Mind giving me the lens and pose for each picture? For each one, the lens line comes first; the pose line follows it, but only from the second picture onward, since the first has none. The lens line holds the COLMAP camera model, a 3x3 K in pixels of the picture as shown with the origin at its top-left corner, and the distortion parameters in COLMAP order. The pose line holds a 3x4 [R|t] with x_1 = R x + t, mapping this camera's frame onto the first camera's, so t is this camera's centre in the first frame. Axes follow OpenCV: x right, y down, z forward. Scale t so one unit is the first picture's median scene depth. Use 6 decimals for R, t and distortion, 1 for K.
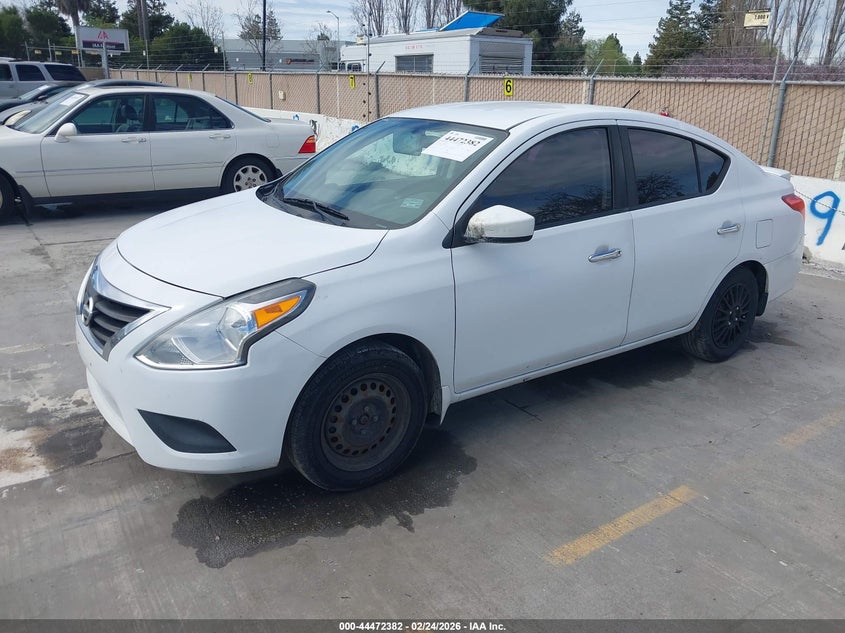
lens RADIAL K [[687.8, 0, 422.5], [0, 687.8, 316.5], [0, 0, 1]] dist [0.011403, 0.001254]
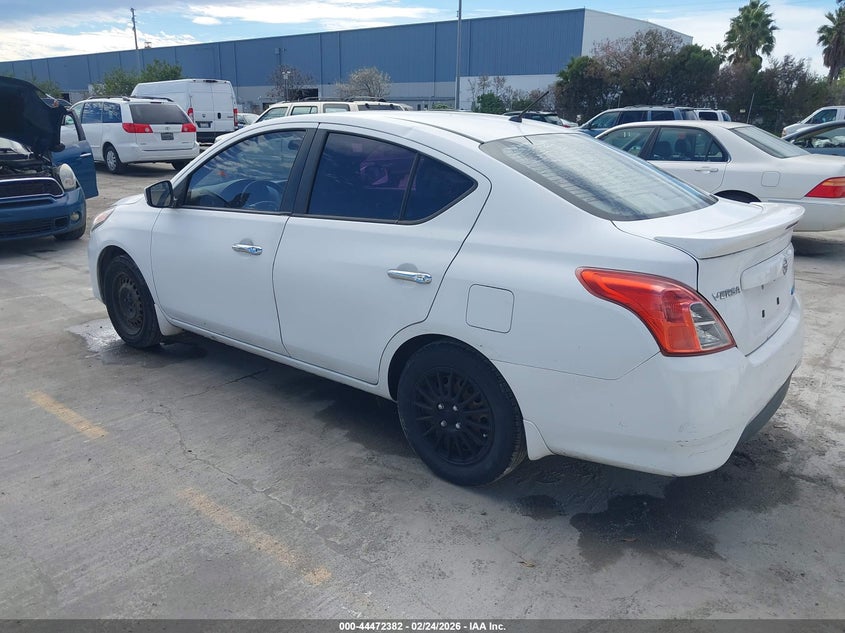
lens RADIAL K [[687.8, 0, 422.5], [0, 687.8, 316.5], [0, 0, 1]] dist [0.011403, 0.001254]
pose [[0.228077, 0.239306, -0.943776, 1.380203], [-0.308348, 0.937184, 0.163118, -0.252915], [0.923527, 0.253808, 0.287539, 1.001937]]
